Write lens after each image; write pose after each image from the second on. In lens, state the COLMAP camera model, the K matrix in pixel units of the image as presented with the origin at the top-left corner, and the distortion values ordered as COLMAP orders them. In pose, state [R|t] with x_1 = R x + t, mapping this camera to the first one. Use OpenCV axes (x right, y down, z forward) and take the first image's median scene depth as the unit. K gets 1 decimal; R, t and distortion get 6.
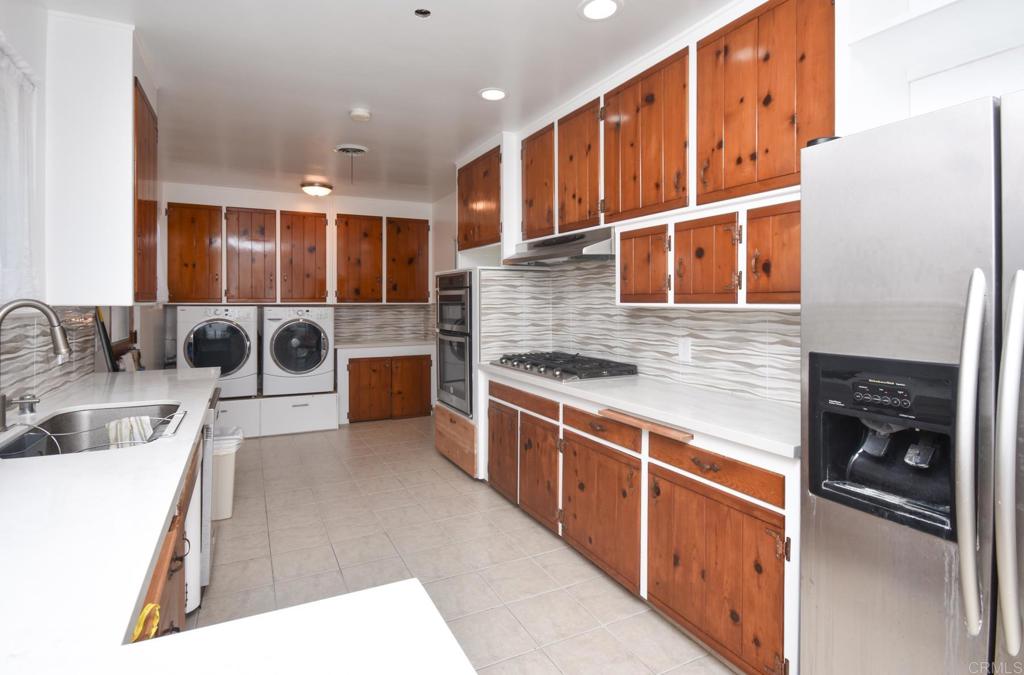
lens RADIAL K [[535.2, 0, 509.1], [0, 535.2, 306.3], [0, 0, 1]] dist [0.000141, -0.000060]
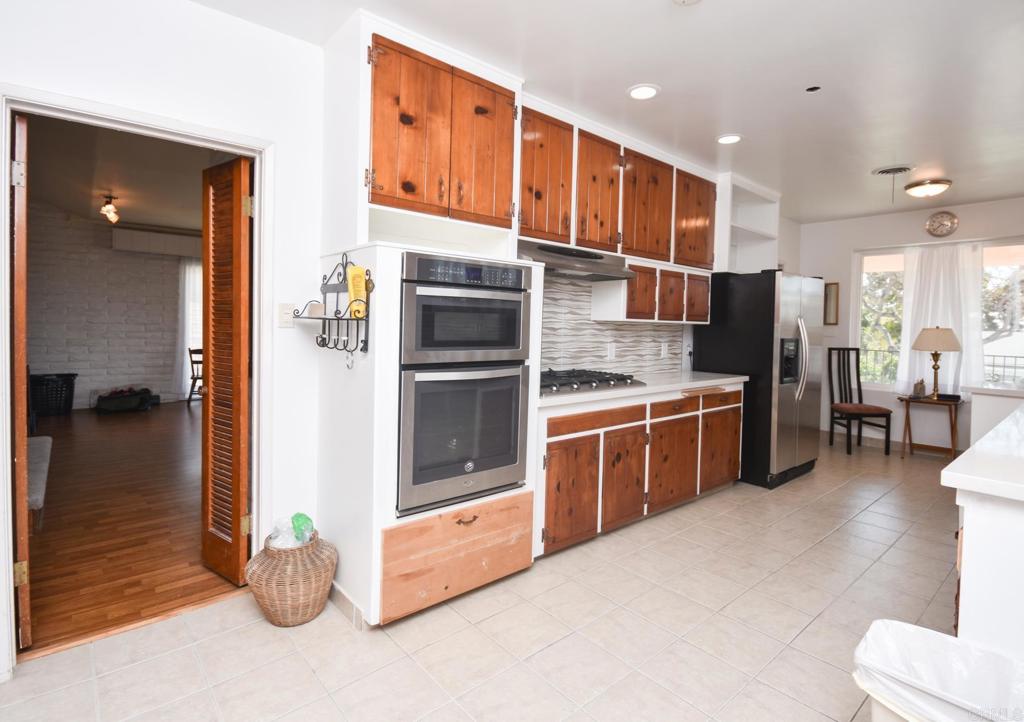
lens RADIAL K [[512.8, 0, 526.9], [0, 512.8, 335.1], [0, 0, 1]] dist [-0.002403, -0.000308]
pose [[-0.261778, -0.029313, 0.964683, -0.925242], [-0.014180, 0.999548, 0.026524, 0.003559], [-0.965024, -0.006736, -0.262075, 1.560355]]
